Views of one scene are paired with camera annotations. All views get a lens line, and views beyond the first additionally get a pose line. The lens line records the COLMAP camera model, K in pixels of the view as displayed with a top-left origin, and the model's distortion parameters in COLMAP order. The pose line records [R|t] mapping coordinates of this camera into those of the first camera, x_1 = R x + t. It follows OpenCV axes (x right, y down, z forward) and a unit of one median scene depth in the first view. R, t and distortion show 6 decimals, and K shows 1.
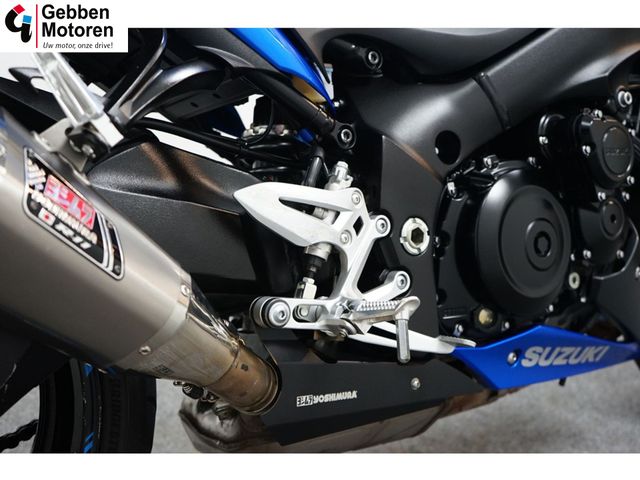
lens RADIAL K [[734.5, 0, 315.7], [0, 734.5, 235.6], [0, 0, 1]] dist [0.001664, 0.000000]
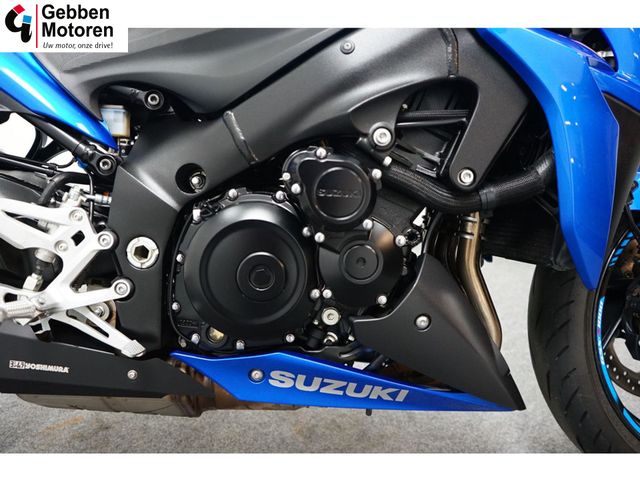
lens RADIAL K [[529.0, 0, 319.5], [0, 529.0, 239.0], [0, 0, 1]] dist [0.006374, 0.002224]
pose [[0.834913, 0.122918, -0.536481, 0.893721], [-0.101704, 0.992412, 0.069101, -0.117387], [0.540904, -0.003131, 0.841079, 0.474560]]
